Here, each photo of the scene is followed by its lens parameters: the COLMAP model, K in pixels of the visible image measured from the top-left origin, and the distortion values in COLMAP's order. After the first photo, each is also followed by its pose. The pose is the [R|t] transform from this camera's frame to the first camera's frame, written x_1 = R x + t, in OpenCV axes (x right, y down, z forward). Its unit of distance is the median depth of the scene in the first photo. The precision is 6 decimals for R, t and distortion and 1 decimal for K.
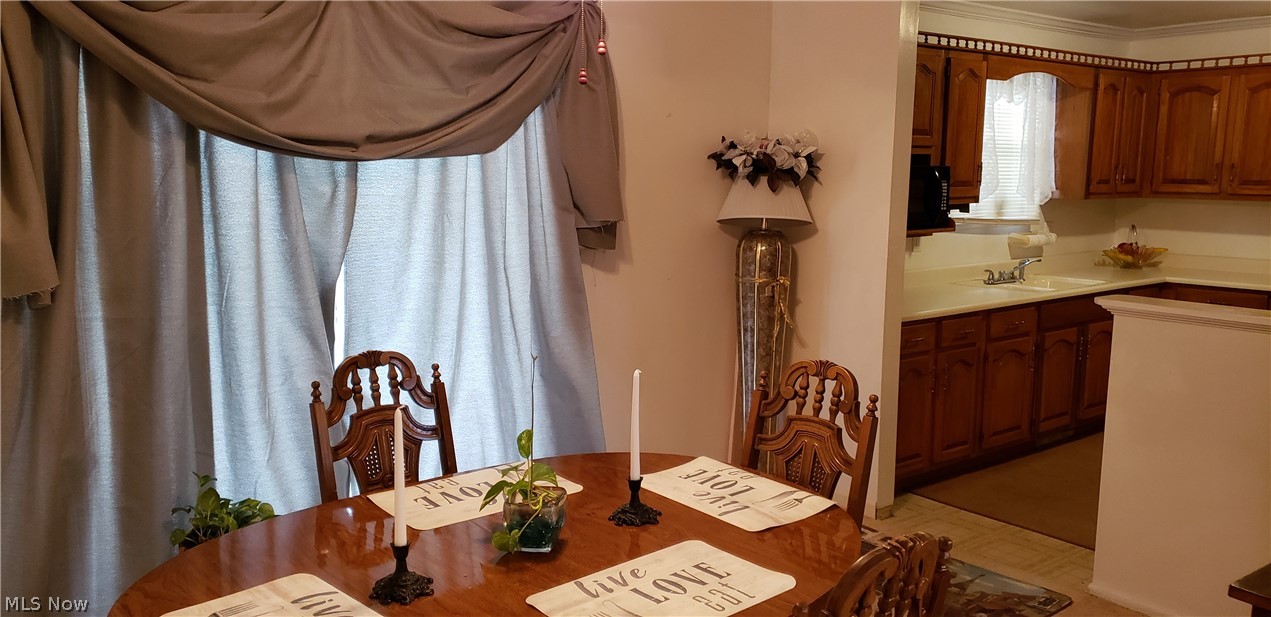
lens RADIAL K [[993.0, 0, 635.5], [0, 993.0, 308.5], [0, 0, 1]] dist [0.046149, 0.003334]
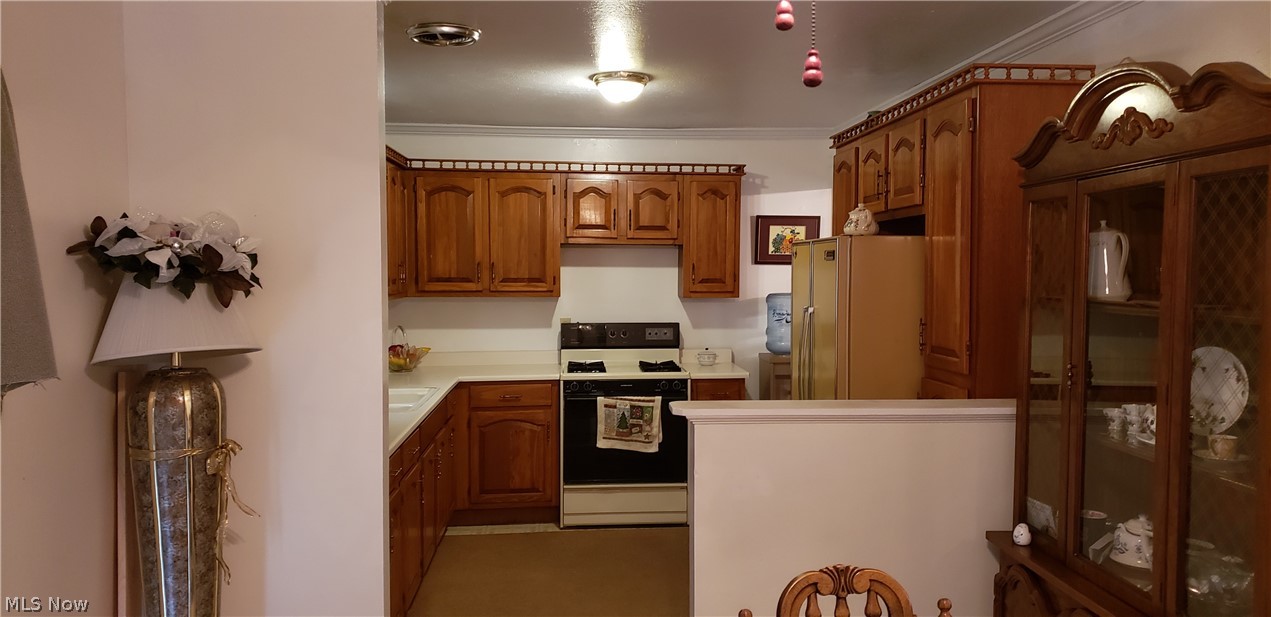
lens RADIAL K [[989.0, 0, 655.2], [0, 989.0, 317.3], [0, 0, 1]] dist [0.122639, -0.151461]
pose [[0.553953, -0.051806, 0.830934, -0.167039], [0.124234, 0.992031, -0.020973, -0.044928], [-0.823226, 0.114848, 0.555975, 0.299701]]
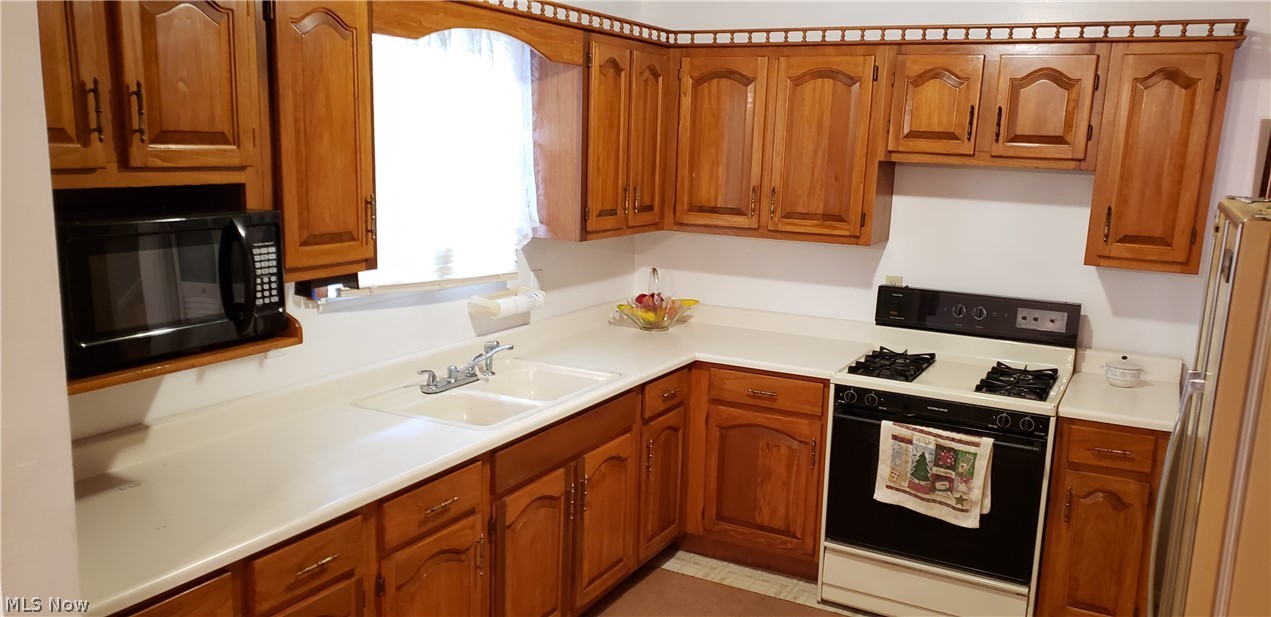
lens RADIAL K [[984.2, 0, 642.5], [0, 984.2, 328.3], [0, 0, 1]] dist [0.124652, -0.181244]
pose [[0.916637, -0.054167, 0.396034, 0.232490], [0.031521, 0.997486, 0.063473, -0.092183], [-0.398476, -0.045699, 0.916040, 0.406270]]
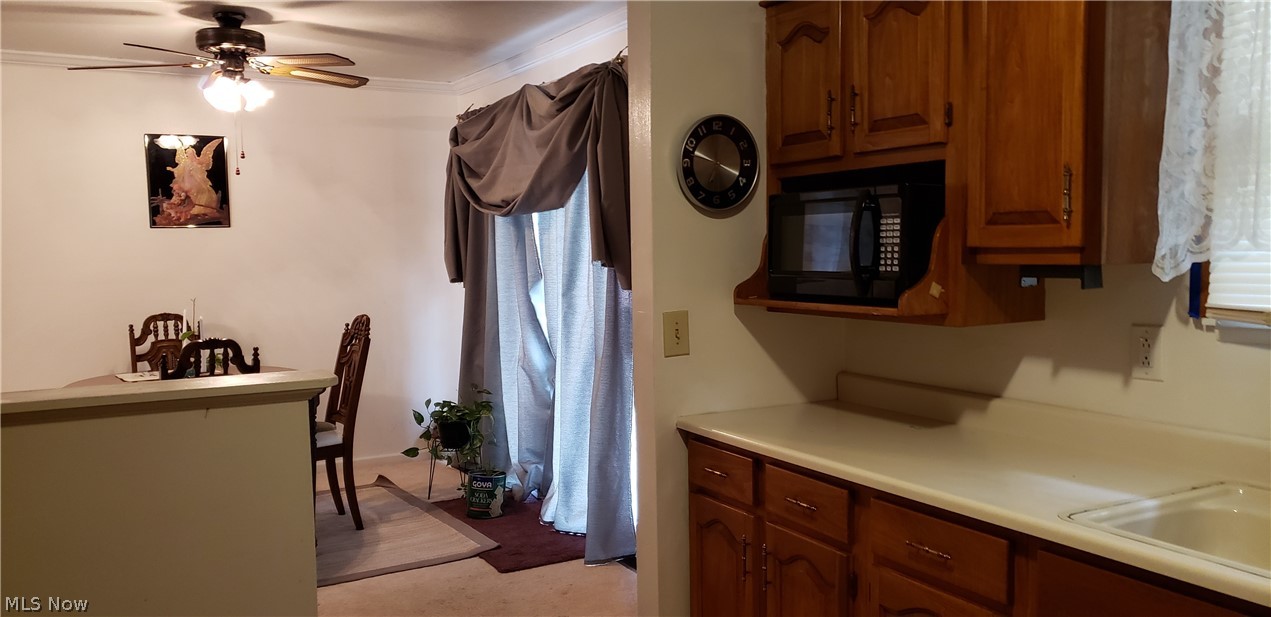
lens RADIAL K [[989.0, 0, 655.2], [0, 989.0, 317.3], [0, 0, 1]] dist [0.122639, -0.151461]
pose [[-0.139218, 0.070039, -0.987782, 0.676204], [-0.131765, 0.987316, 0.088577, -0.086718], [0.981456, 0.142486, -0.128223, 0.784667]]
